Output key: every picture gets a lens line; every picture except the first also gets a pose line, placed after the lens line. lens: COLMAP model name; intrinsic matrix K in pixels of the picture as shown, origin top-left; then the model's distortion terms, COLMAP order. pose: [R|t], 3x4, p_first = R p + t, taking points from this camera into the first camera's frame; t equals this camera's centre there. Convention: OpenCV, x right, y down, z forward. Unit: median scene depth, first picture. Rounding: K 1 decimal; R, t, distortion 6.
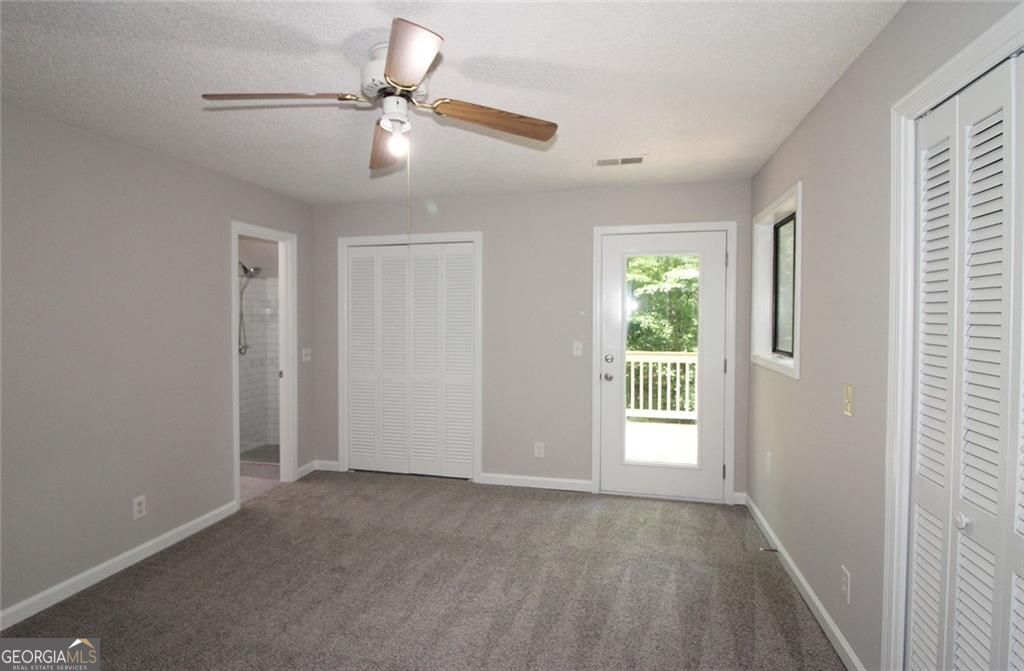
lens RADIAL K [[529.1, 0, 489.6], [0, 529.1, 328.0], [0, 0, 1]] dist [0.000419, -0.000582]
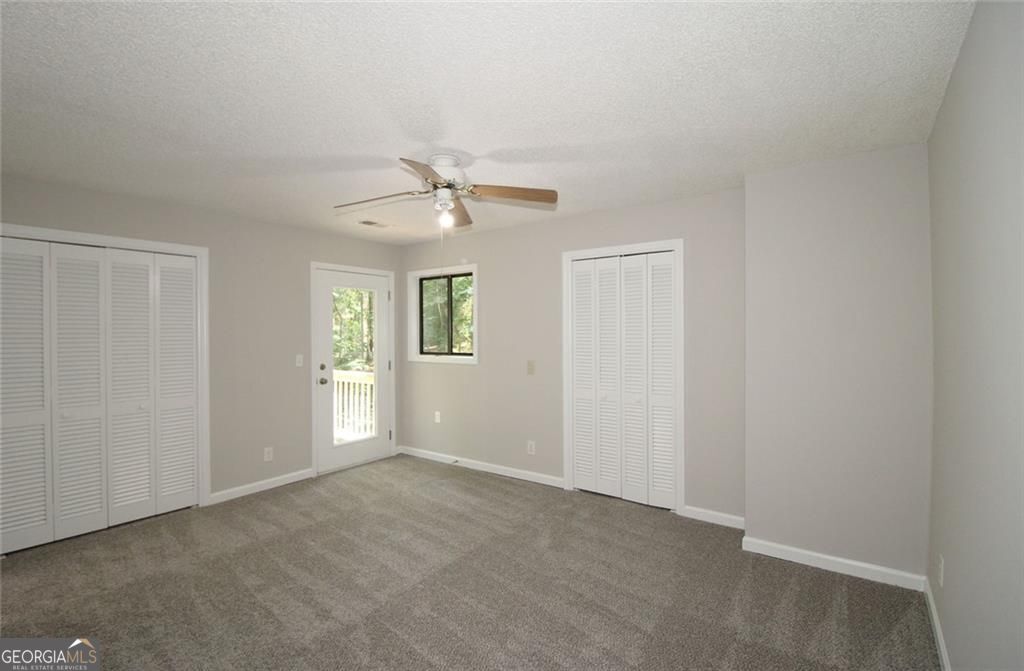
lens RADIAL K [[484.6, 0, 512.0], [0, 484.6, 335.5], [0, 0, 1]] dist [-0.002026, -0.000909]
pose [[0.359328, -0.008940, 0.933169, -0.730846], [0.027556, 0.999620, -0.001034, -0.003281], [-0.932805, 0.026086, 0.359437, 0.168537]]
